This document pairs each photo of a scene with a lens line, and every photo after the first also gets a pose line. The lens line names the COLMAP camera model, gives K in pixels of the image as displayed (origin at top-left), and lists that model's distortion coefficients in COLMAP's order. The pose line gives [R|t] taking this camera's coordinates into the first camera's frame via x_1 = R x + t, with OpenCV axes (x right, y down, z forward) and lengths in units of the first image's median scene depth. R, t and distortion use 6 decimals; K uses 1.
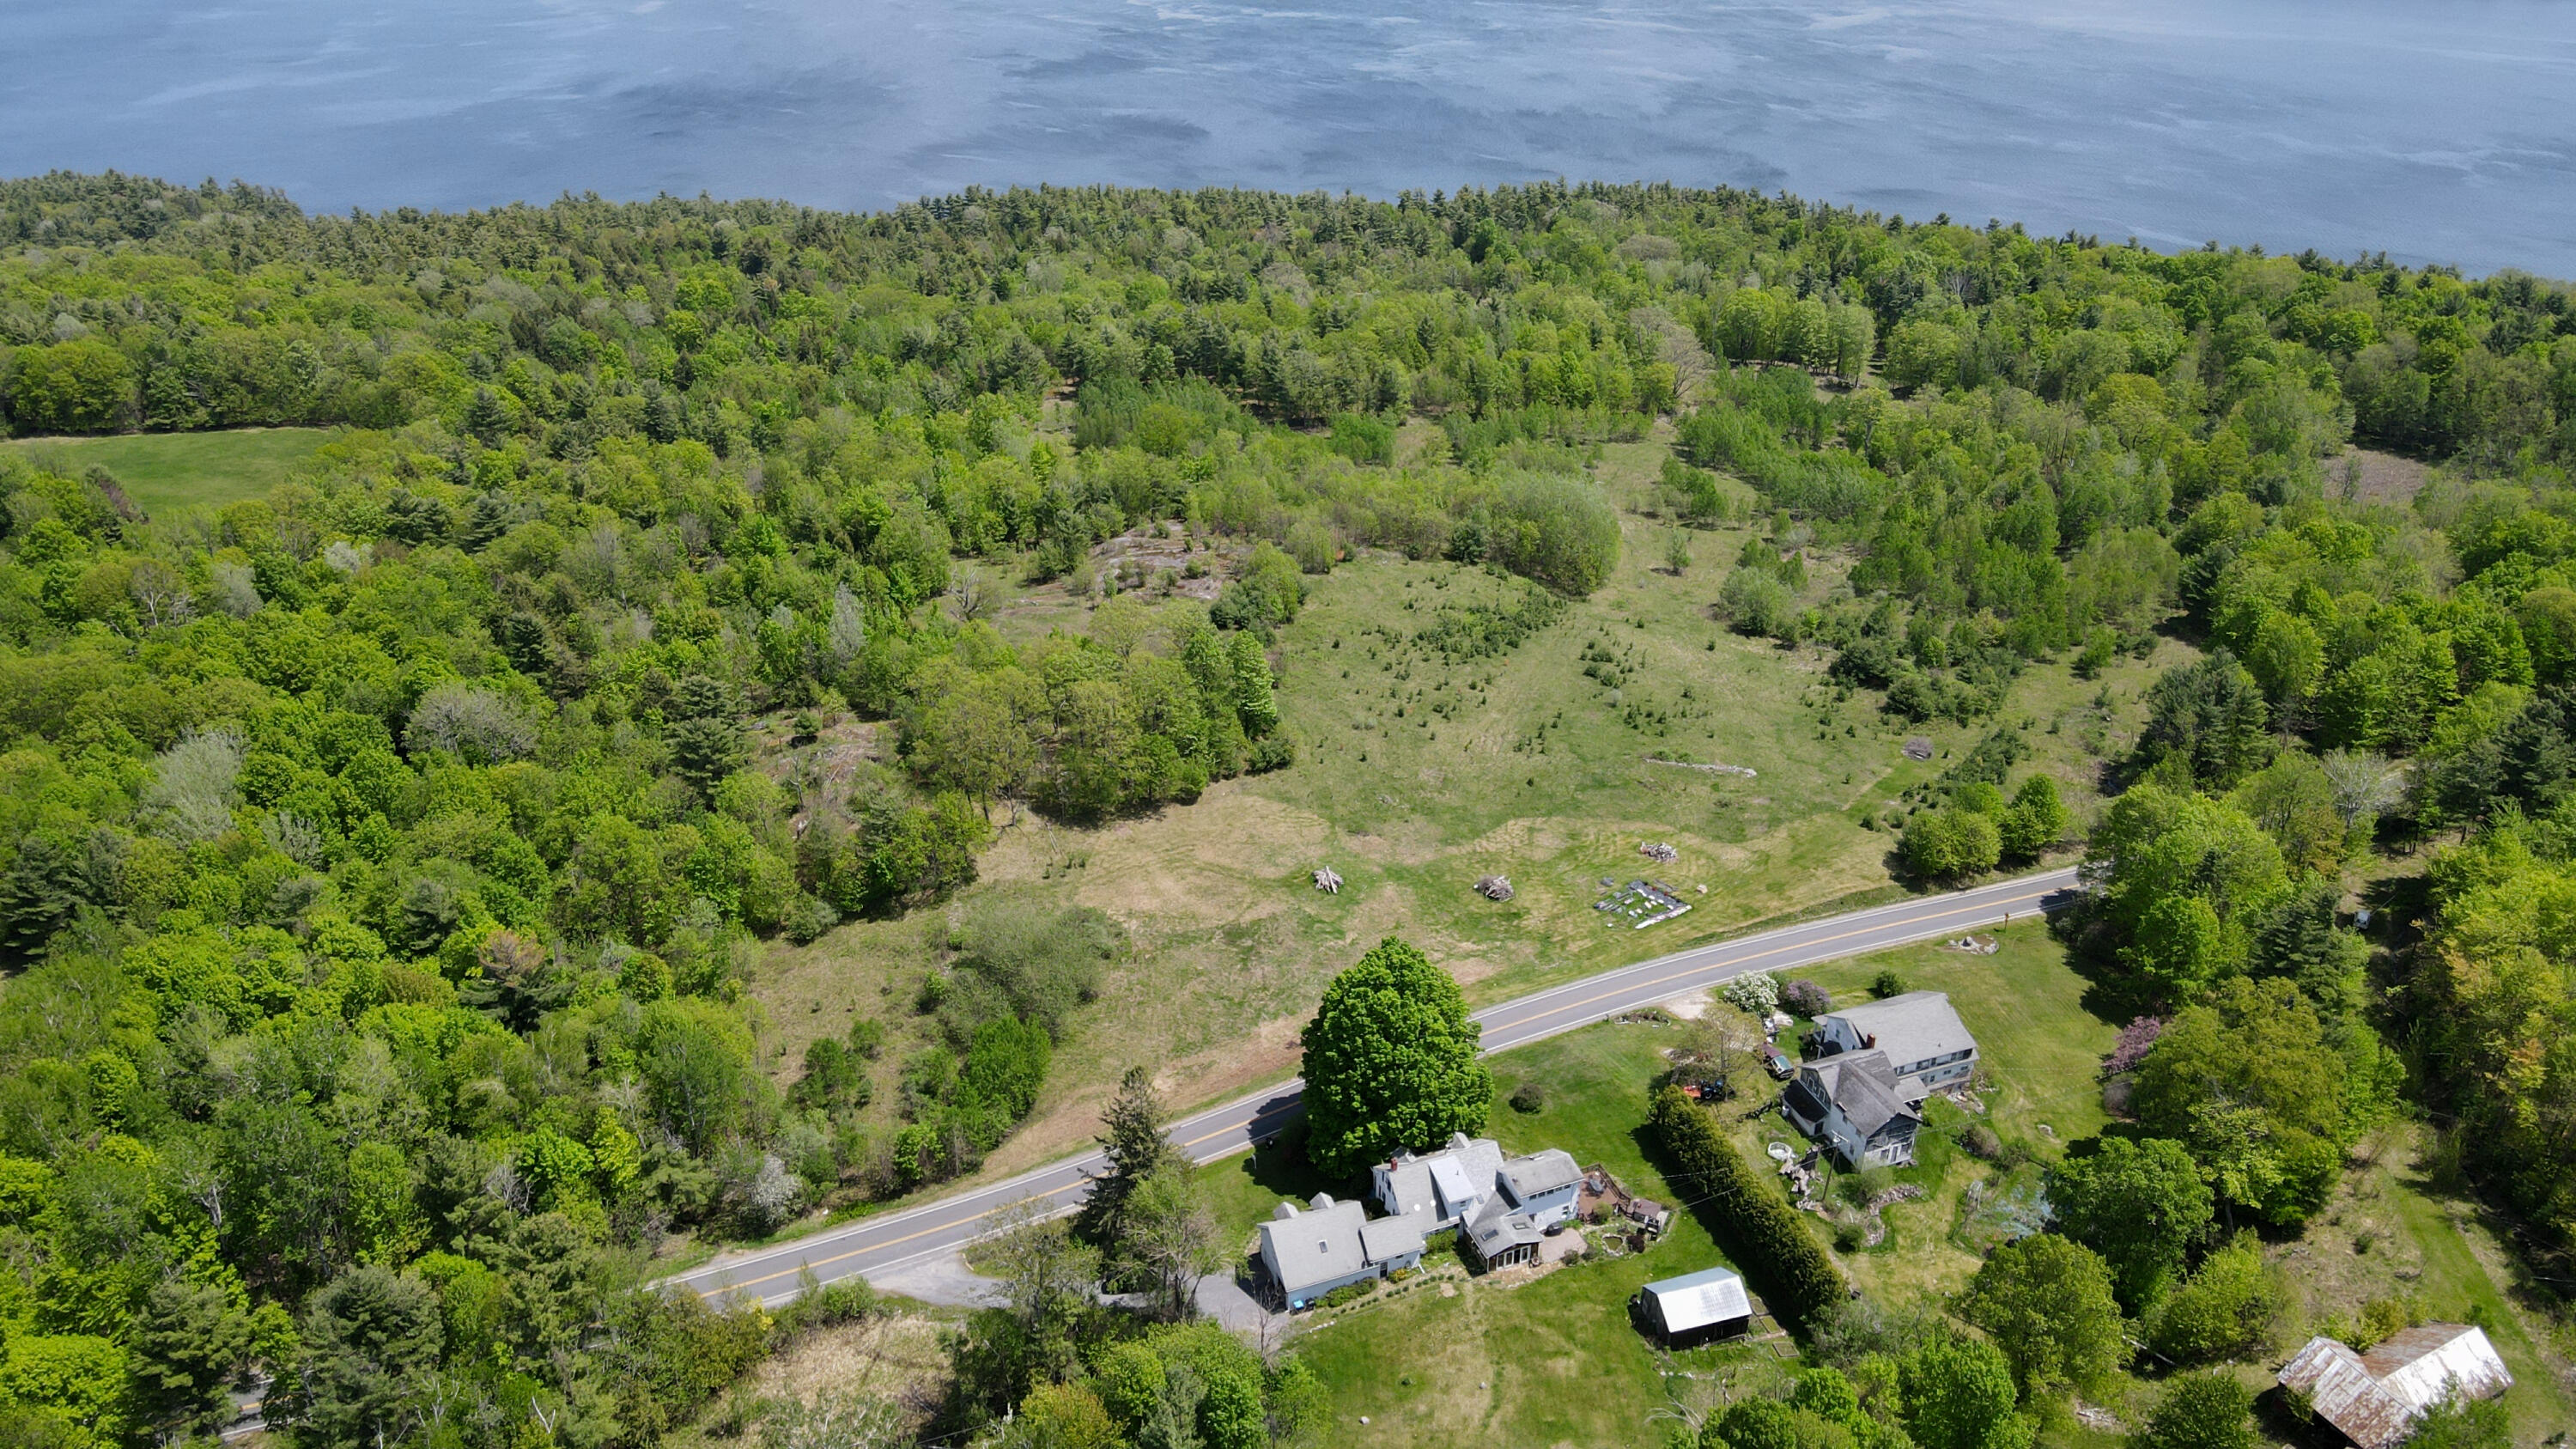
lens RADIAL K [[1915.1, 0, 1297.7], [0, 1915.1, 720.3], [0, 0, 1]] dist [-0.013293, 0.050461]
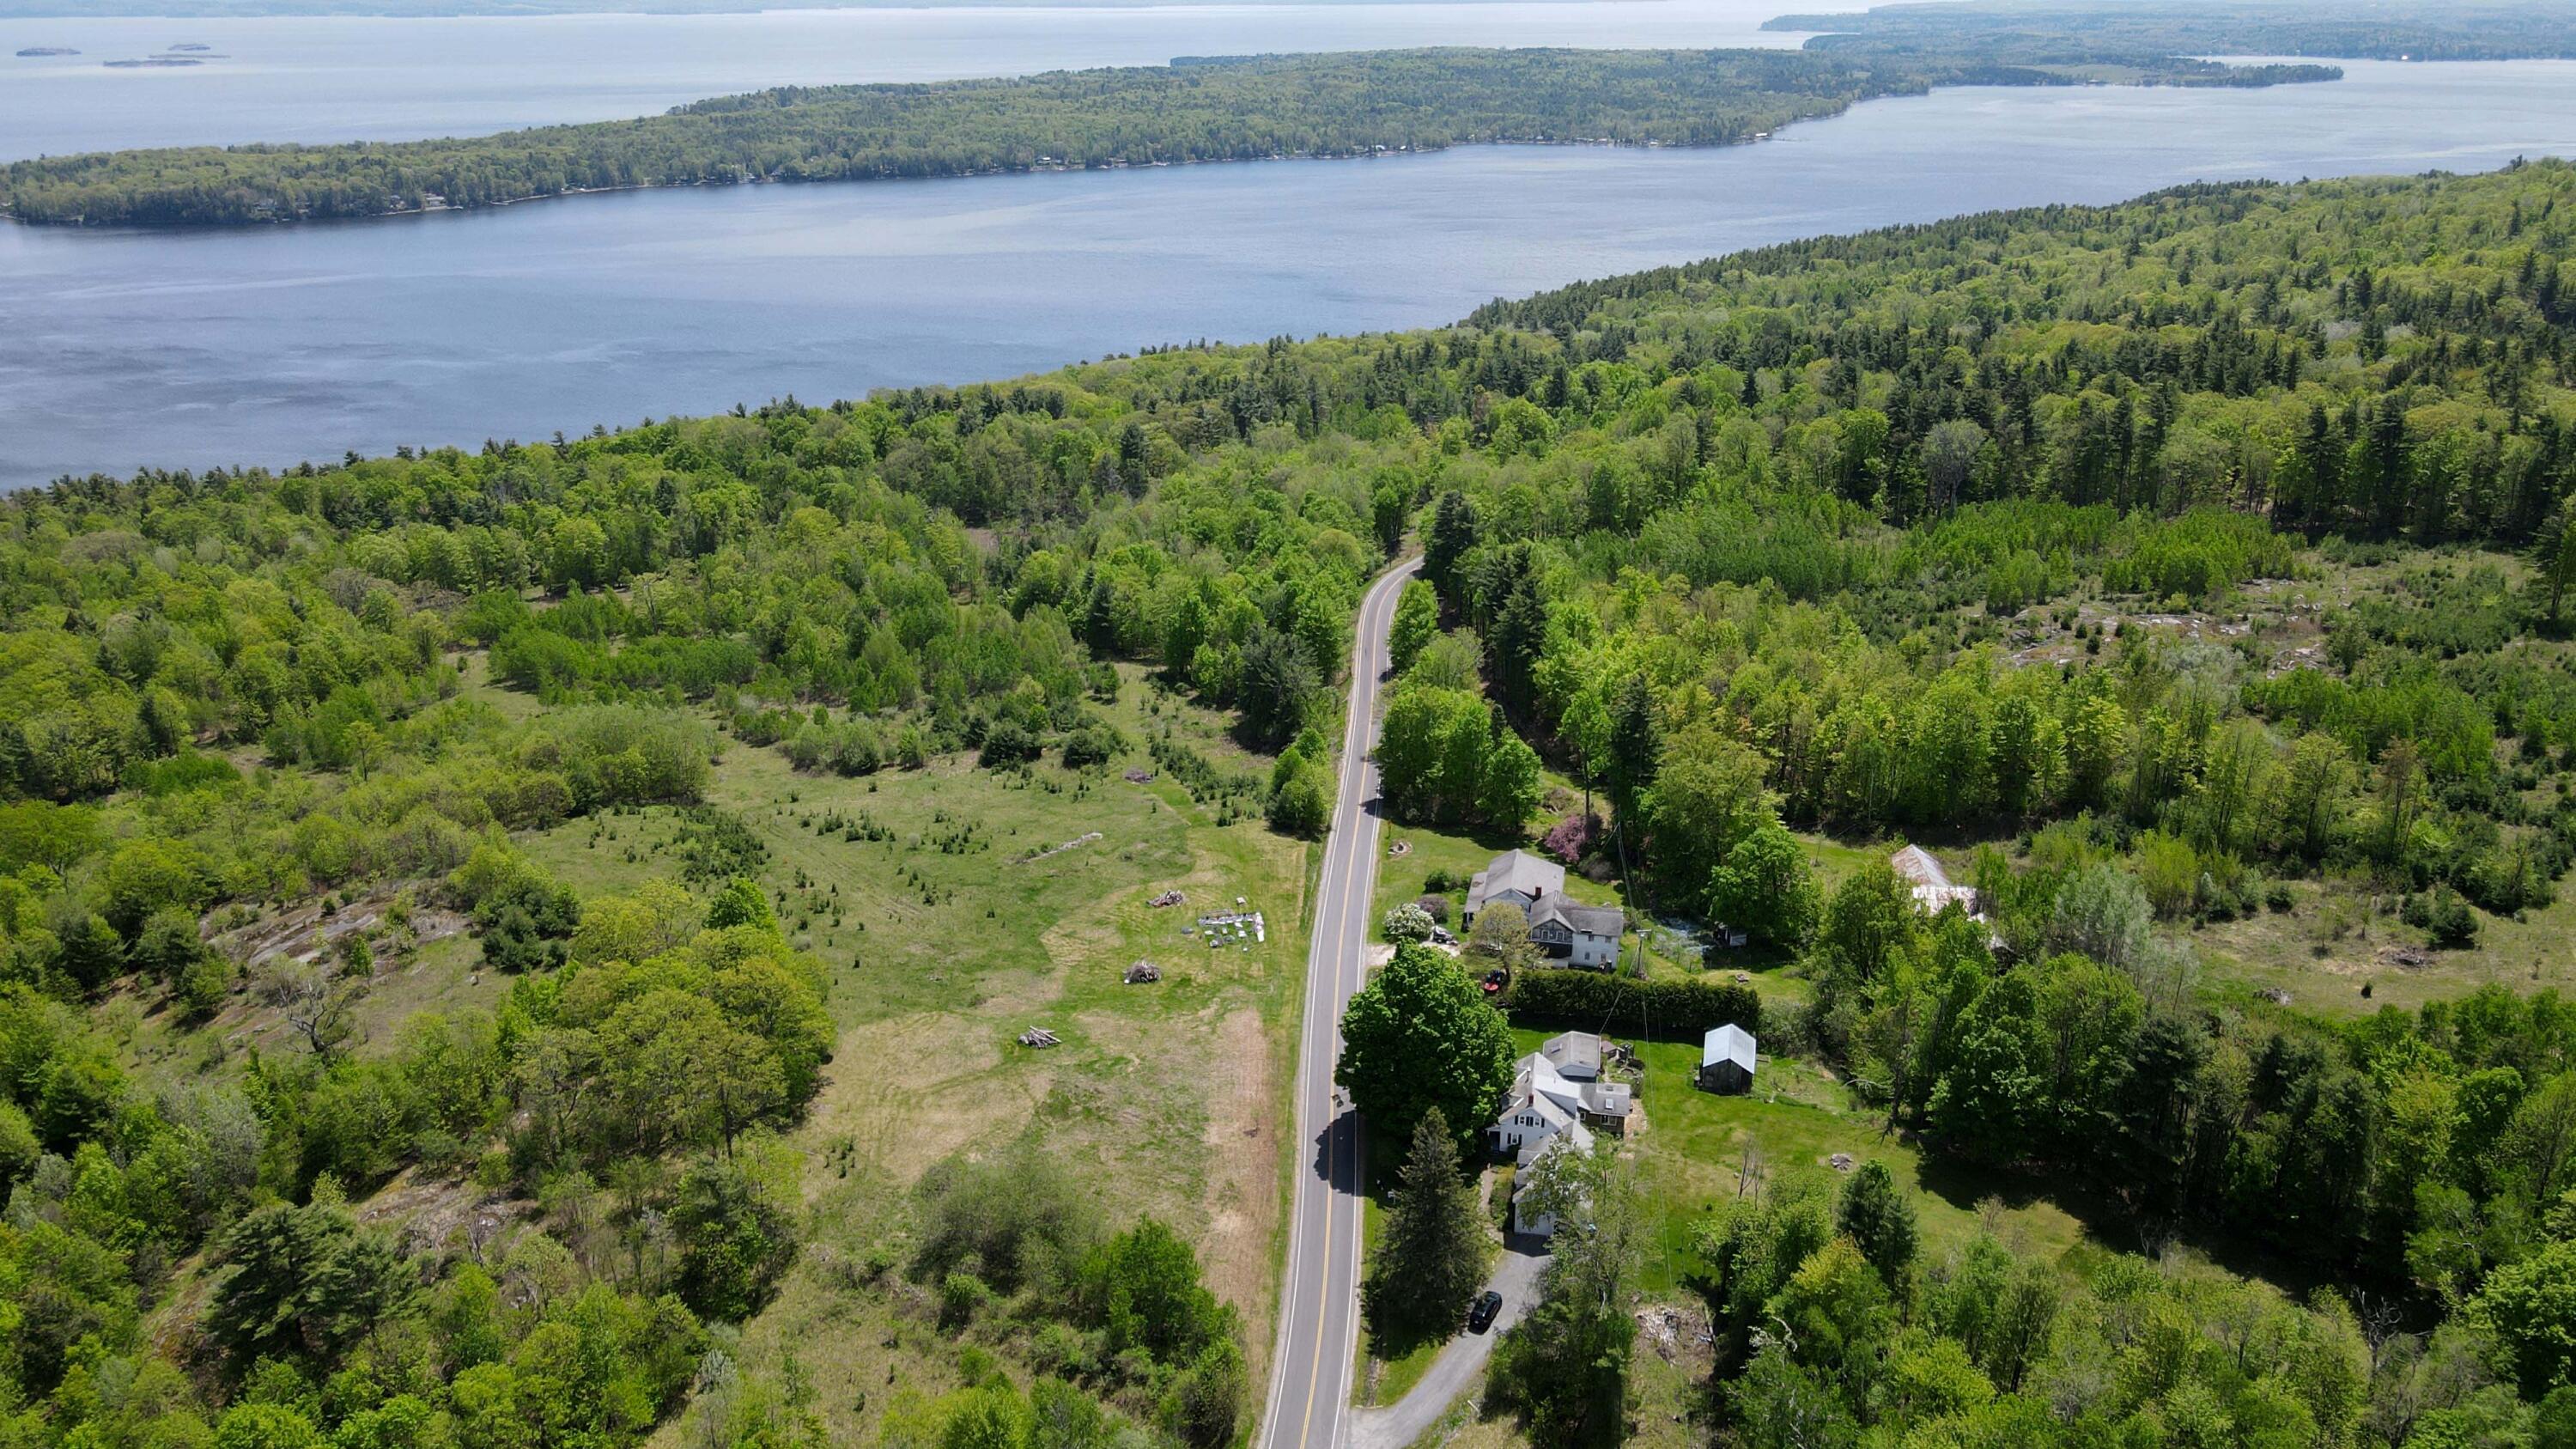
lens RADIAL K [[1910.7, 0, 1305.2], [0, 1910.7, 724.0], [0, 0, 1]] dist [0.000473, -0.000057]
pose [[0.509769, -0.309786, 0.802601, -0.676880], [0.402580, 0.910370, 0.095685, -0.104669], [-0.760306, 0.274334, 0.588792, 0.296506]]
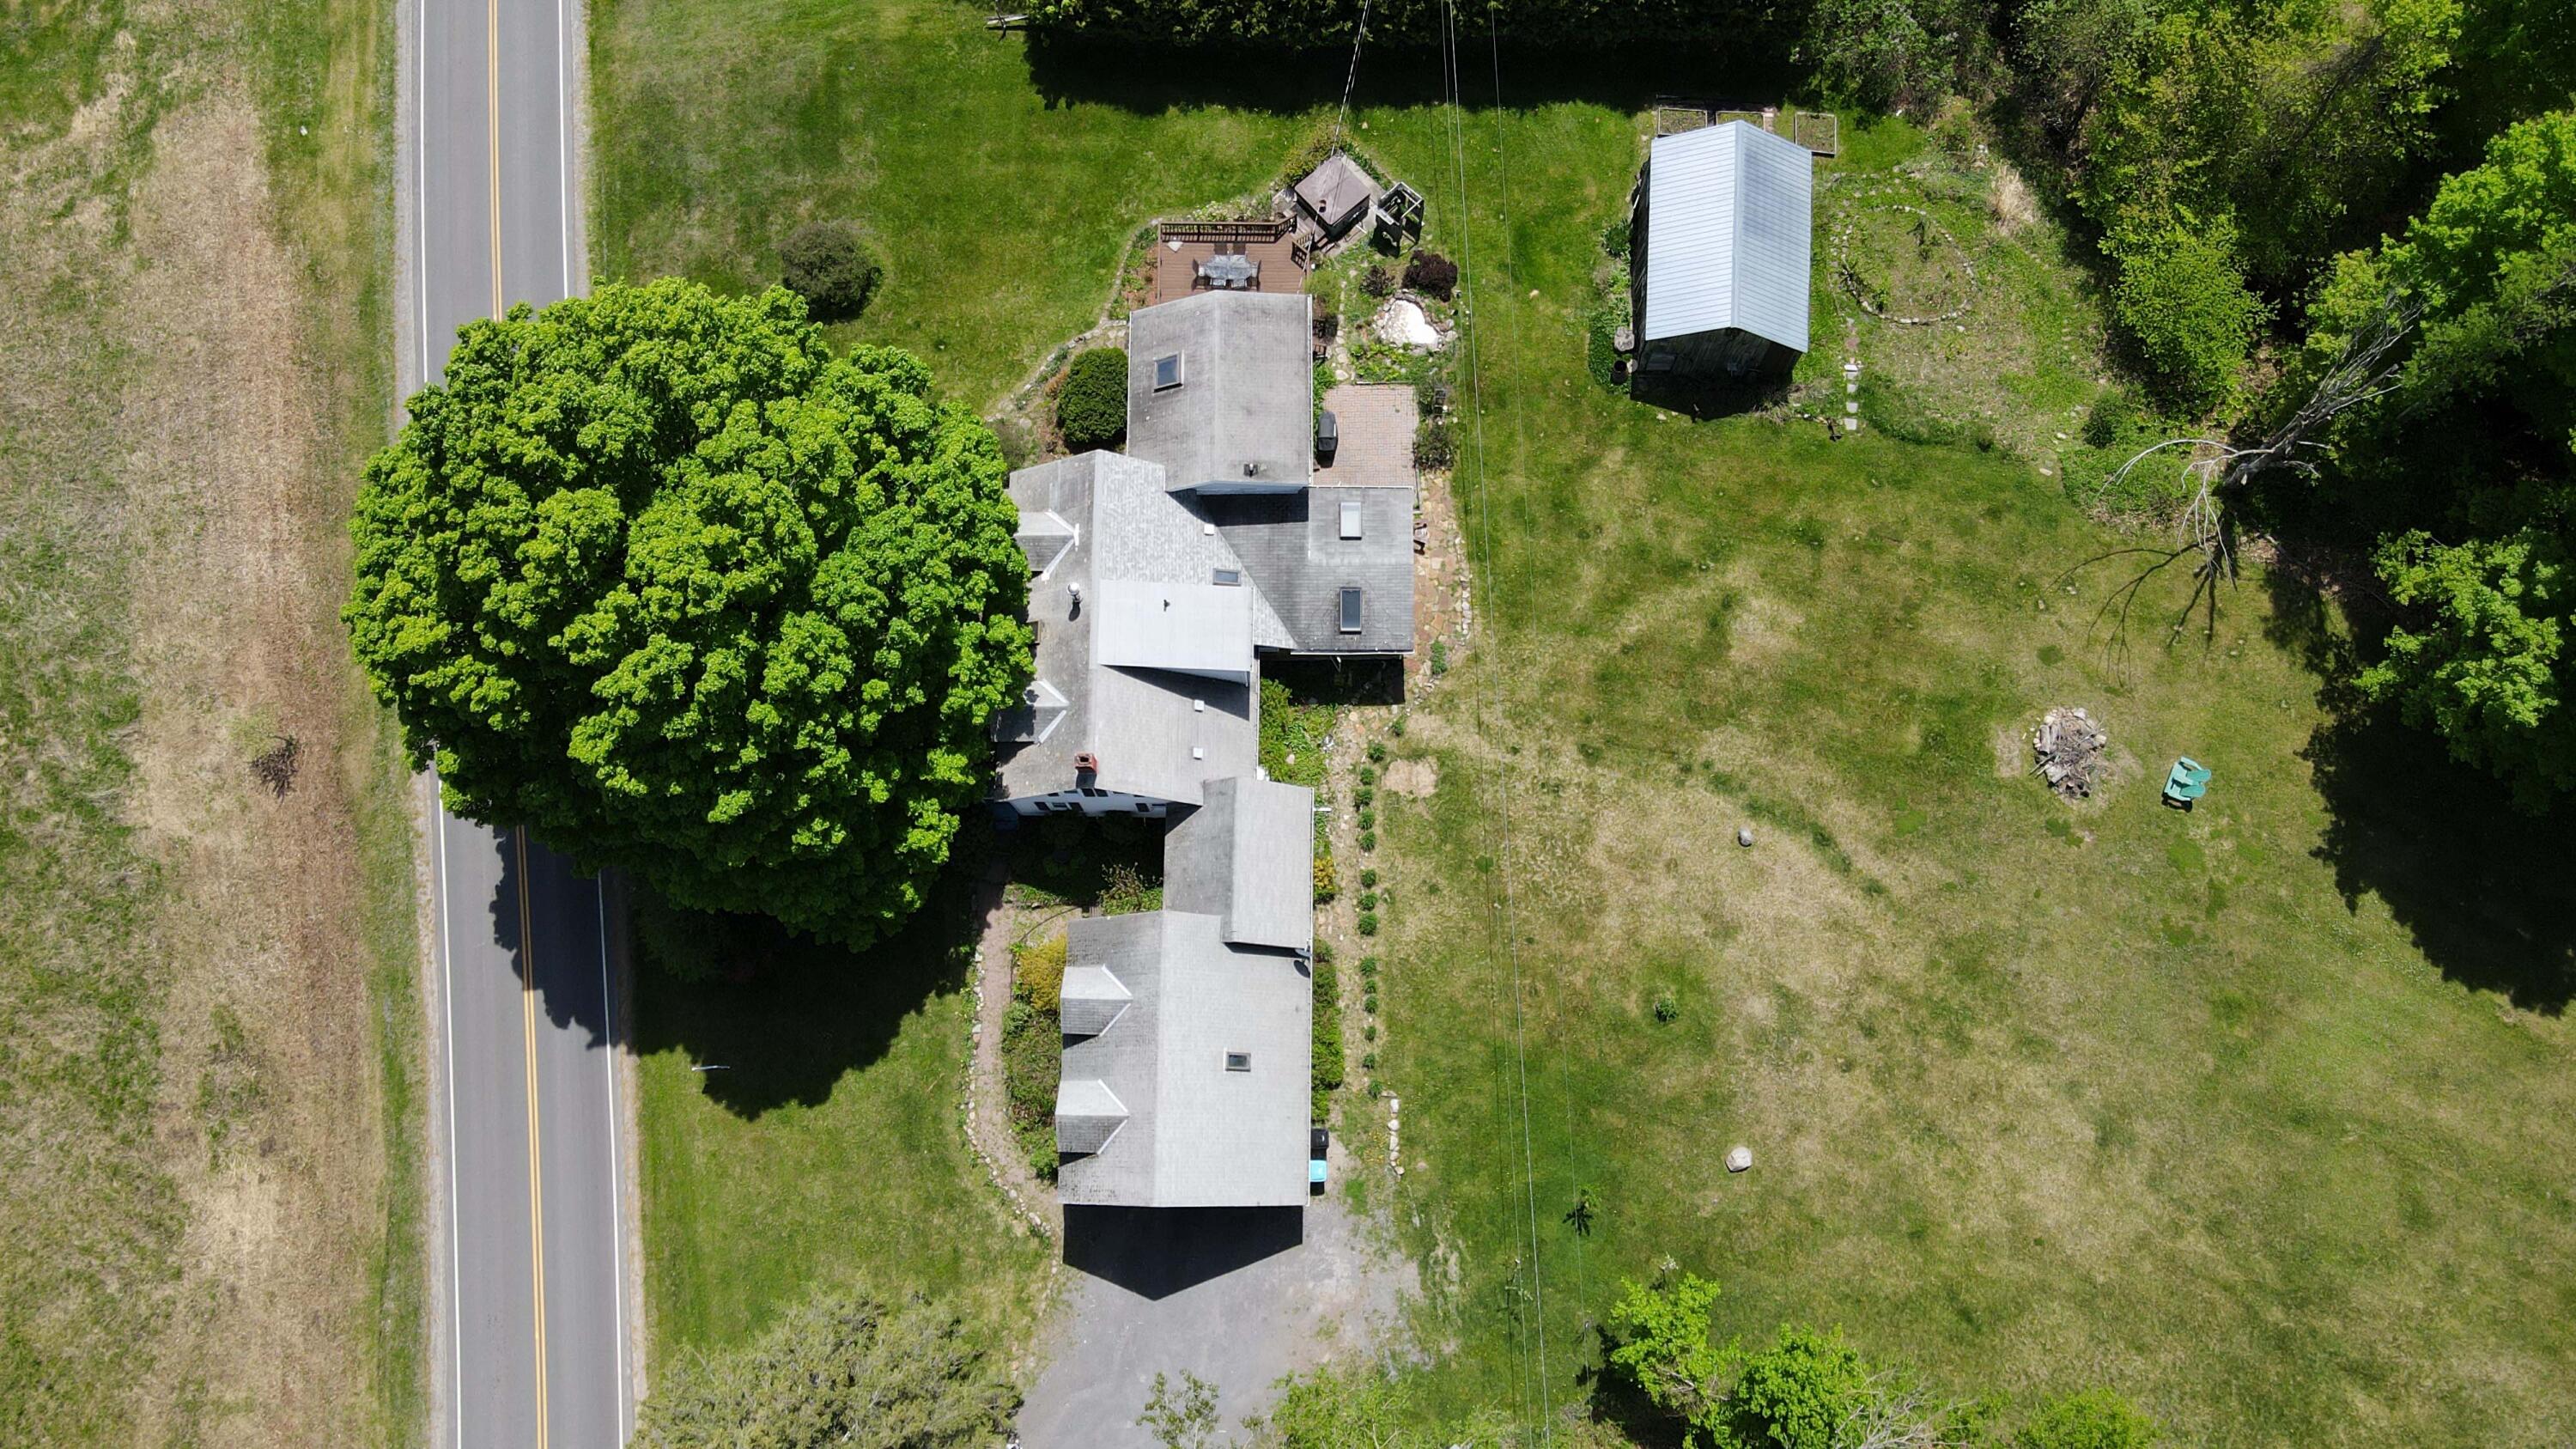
lens RADIAL K [[1911.9, 0, 1297.5], [0, 1911.9, 719.2], [0, 0, 1]] dist [-0.010131, 0.041044]
pose [[0.366774, -0.906644, 0.208501, 0.001206], [0.455118, 0.370335, 0.809765, -0.019234], [-0.811384, -0.202108, 0.548459, 0.623447]]
